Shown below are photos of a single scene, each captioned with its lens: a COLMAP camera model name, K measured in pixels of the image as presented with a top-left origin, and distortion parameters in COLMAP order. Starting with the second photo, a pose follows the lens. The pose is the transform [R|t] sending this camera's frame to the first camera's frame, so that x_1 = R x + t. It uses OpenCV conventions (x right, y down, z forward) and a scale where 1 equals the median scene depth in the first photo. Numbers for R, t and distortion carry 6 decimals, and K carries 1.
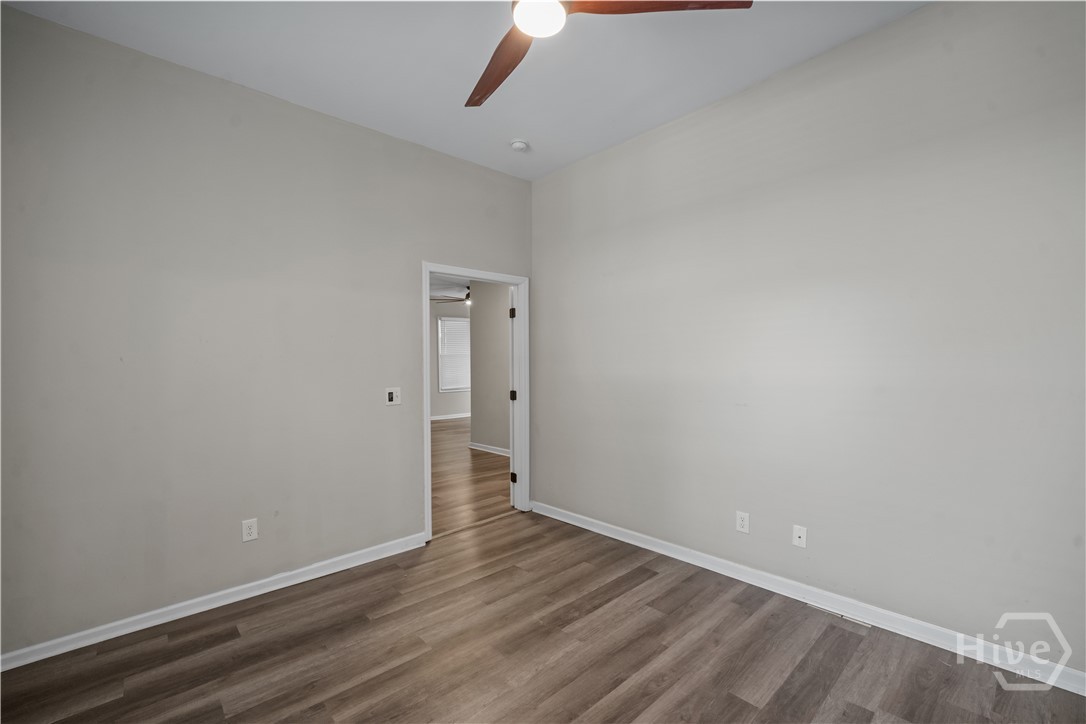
lens RADIAL K [[462.7, 0, 537.7], [0, 462.7, 370.0], [0, 0, 1]] dist [-0.003896, -0.000288]
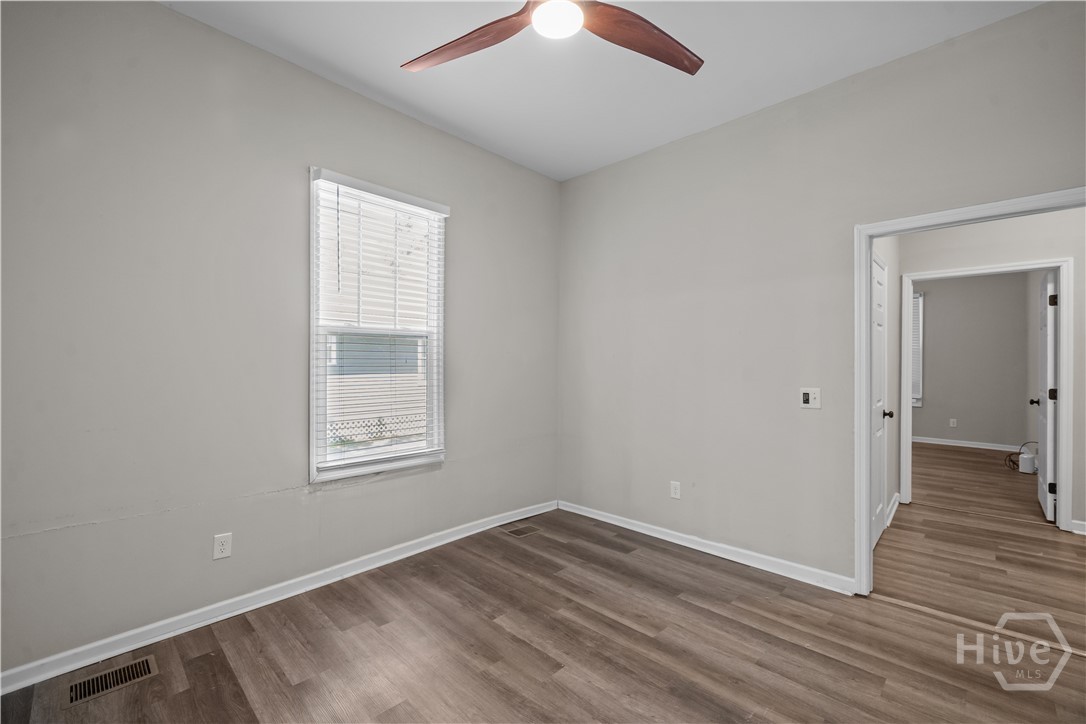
lens RADIAL K [[462.7, 0, 537.7], [0, 462.7, 370.0], [0, 0, 1]] dist [-0.003896, -0.000288]
pose [[0.048914, 0.024702, -0.998497, 0.645755], [-0.017482, 0.999562, 0.023872, -0.007585], [0.998650, 0.016288, 0.049325, 0.576519]]
